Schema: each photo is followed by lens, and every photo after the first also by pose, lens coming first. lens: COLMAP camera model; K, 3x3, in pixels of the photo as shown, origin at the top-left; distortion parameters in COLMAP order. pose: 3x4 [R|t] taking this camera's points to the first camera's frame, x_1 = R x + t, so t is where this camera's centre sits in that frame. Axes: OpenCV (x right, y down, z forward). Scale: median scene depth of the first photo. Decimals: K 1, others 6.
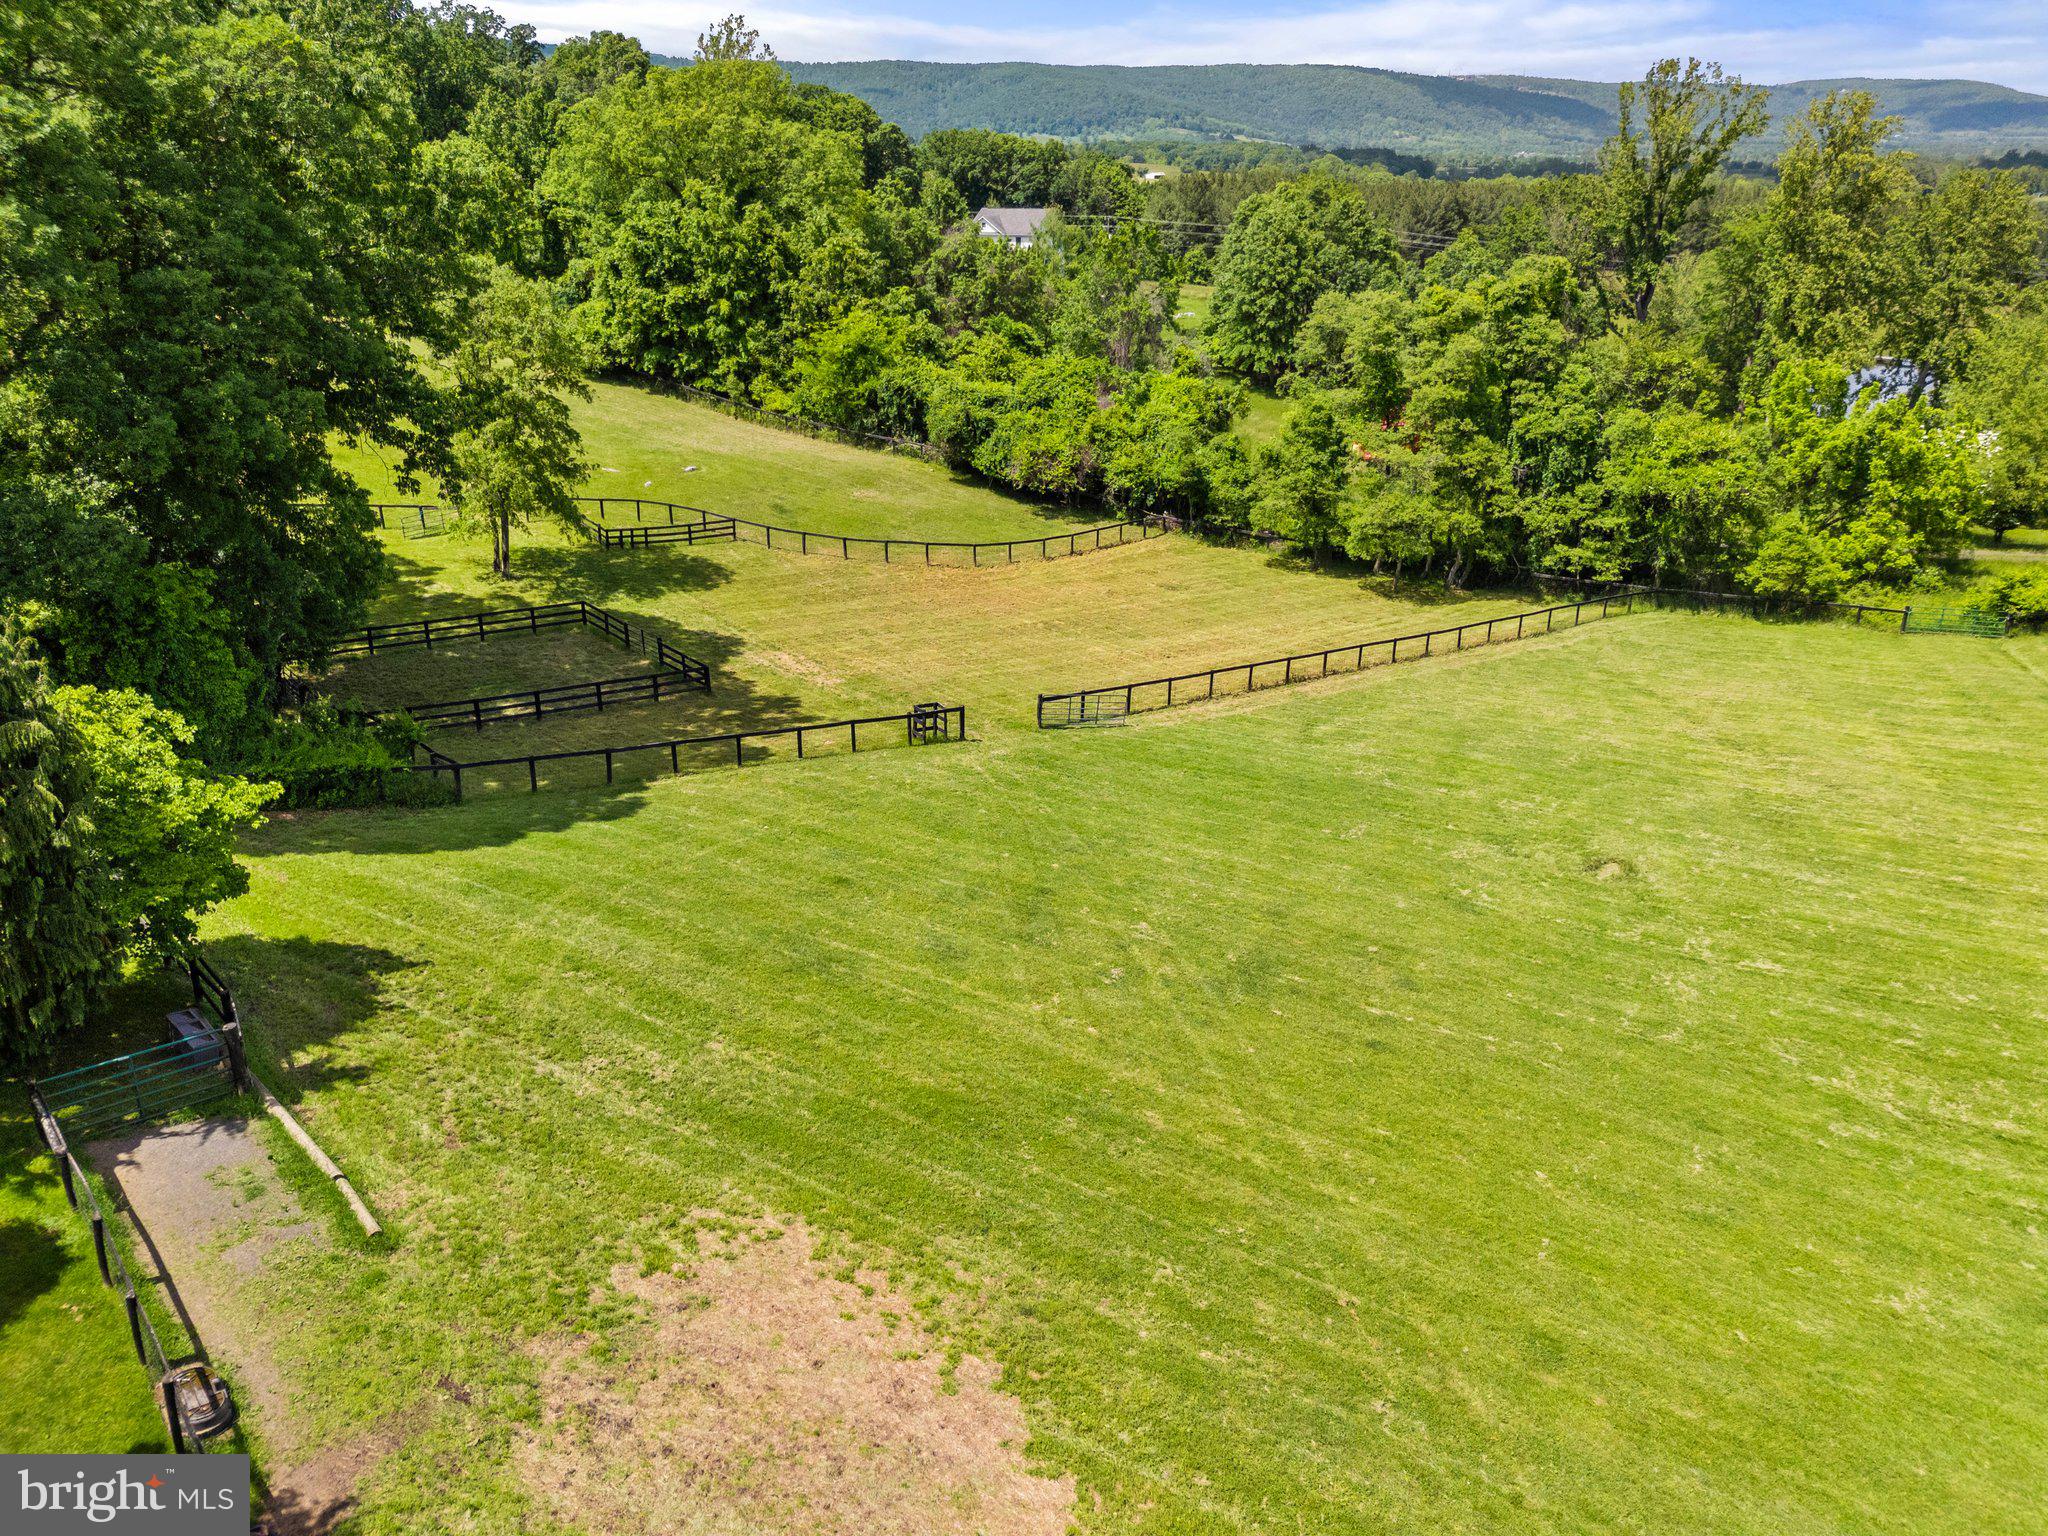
lens RADIAL K [[1541.9, 0, 1002.3], [0, 1541.9, 770.9], [0, 0, 1]] dist [0.112212, -0.205961]
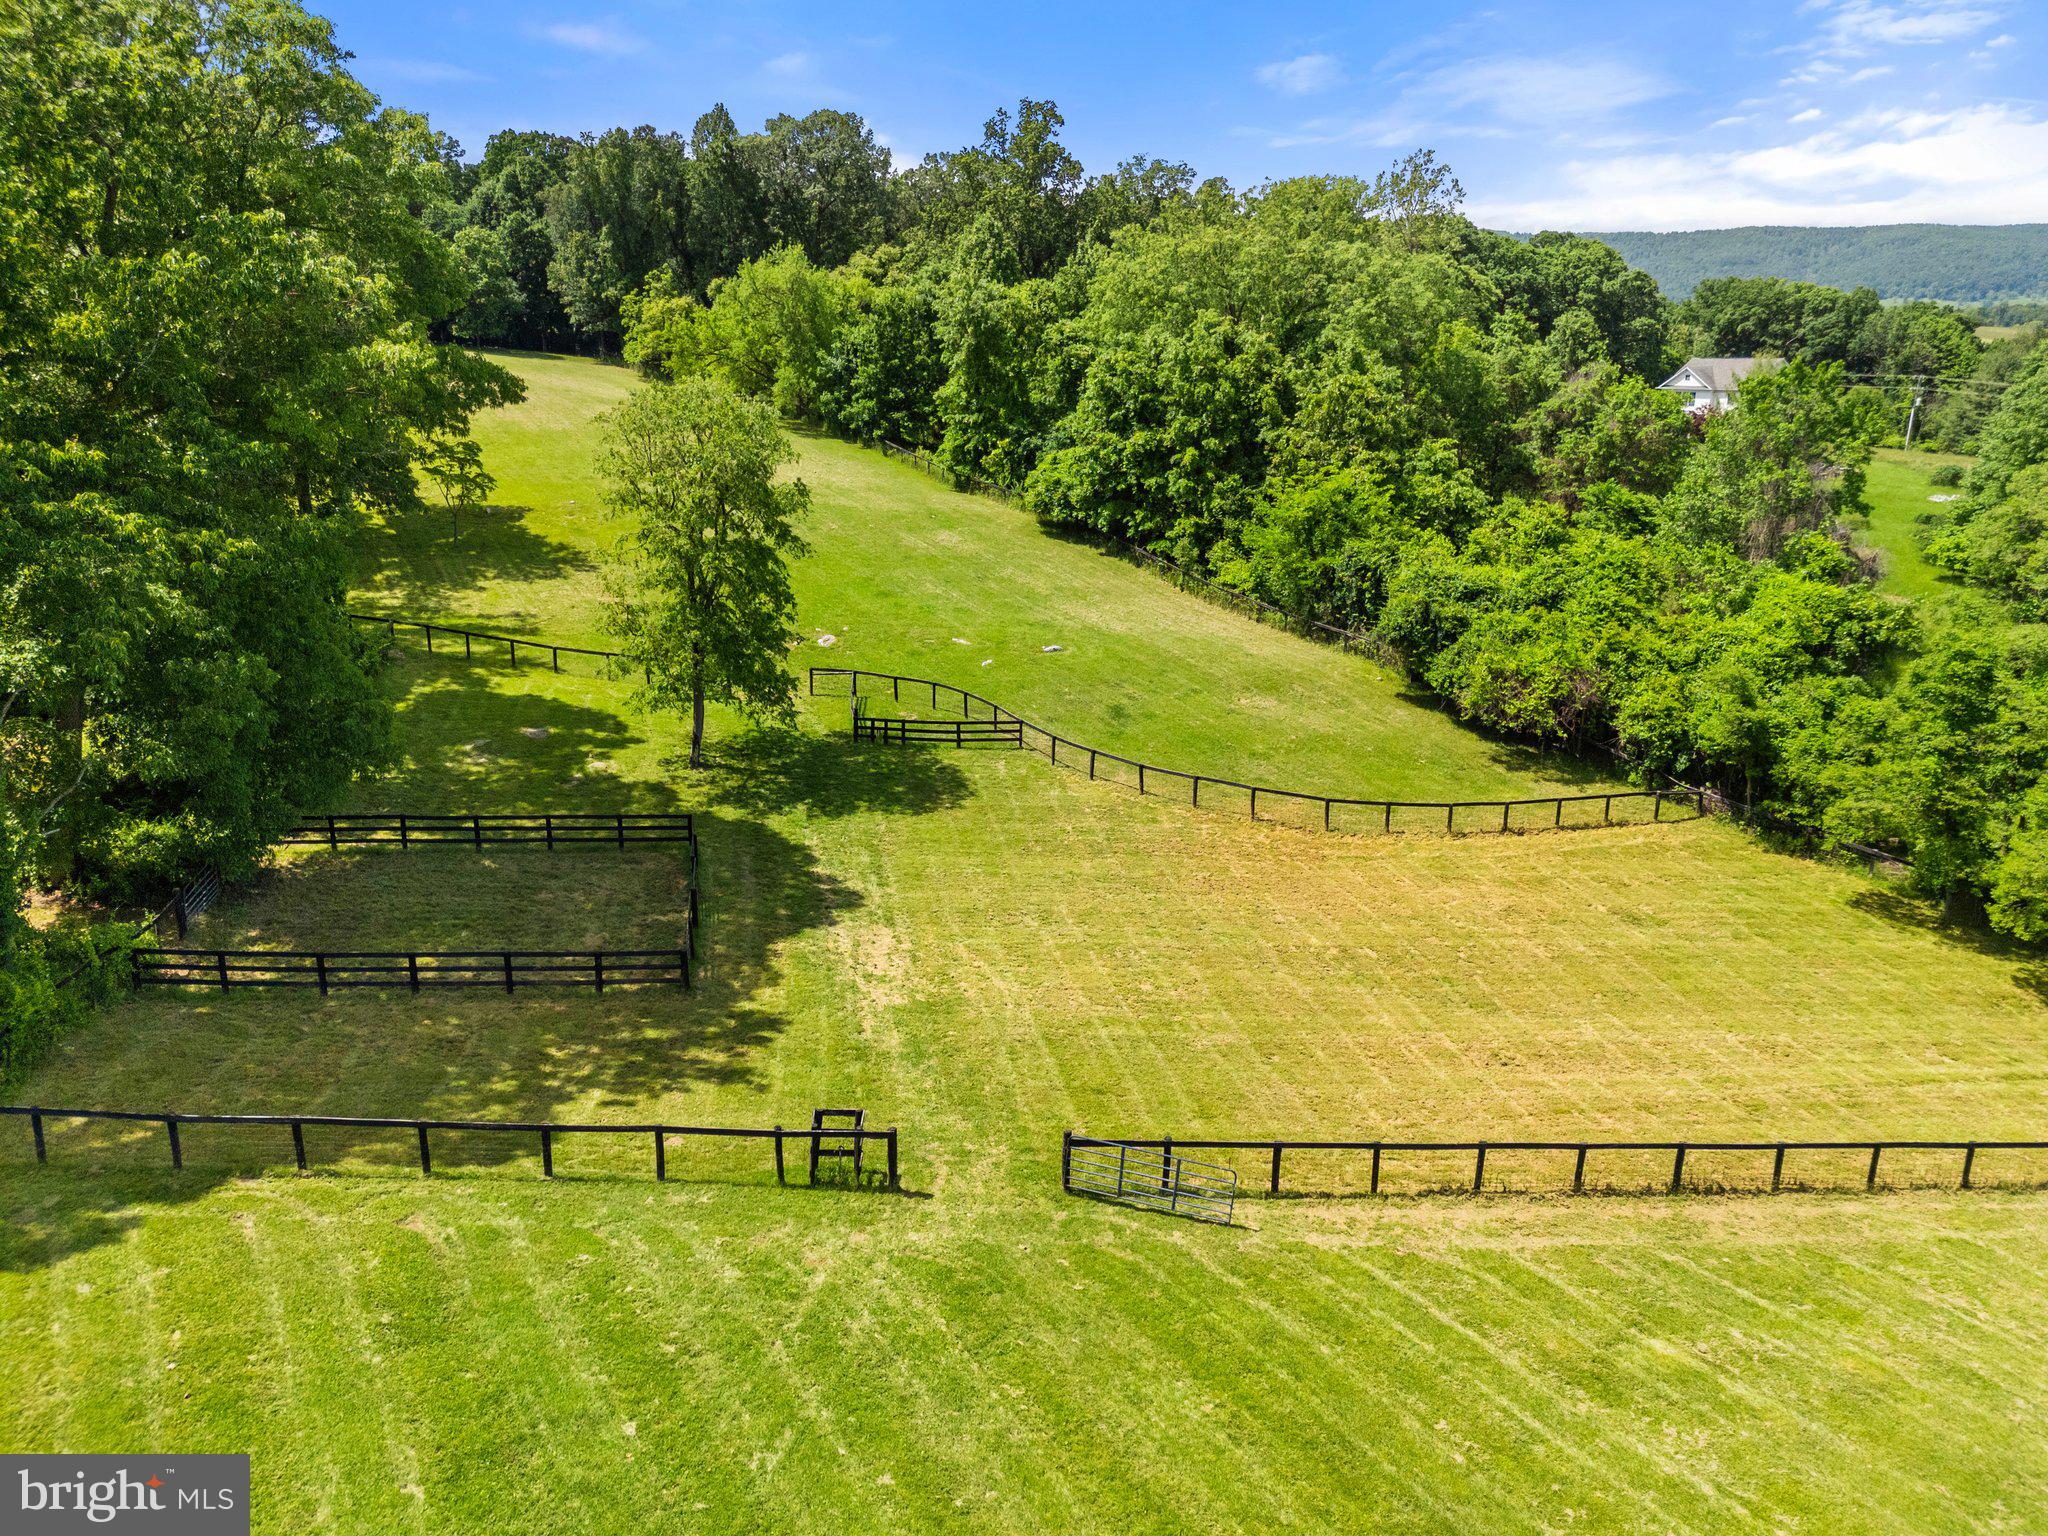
lens RADIAL K [[1474.3, 0, 1024.0], [0, 1474.3, 768.0], [0, 0, 1]] dist [0.091714, -0.114013]
pose [[0.867346, 0.136661, -0.478576, 0.140332], [-0.180848, 0.982376, -0.047234, -0.085228], [0.463687, 0.127517, 0.876775, 0.300285]]
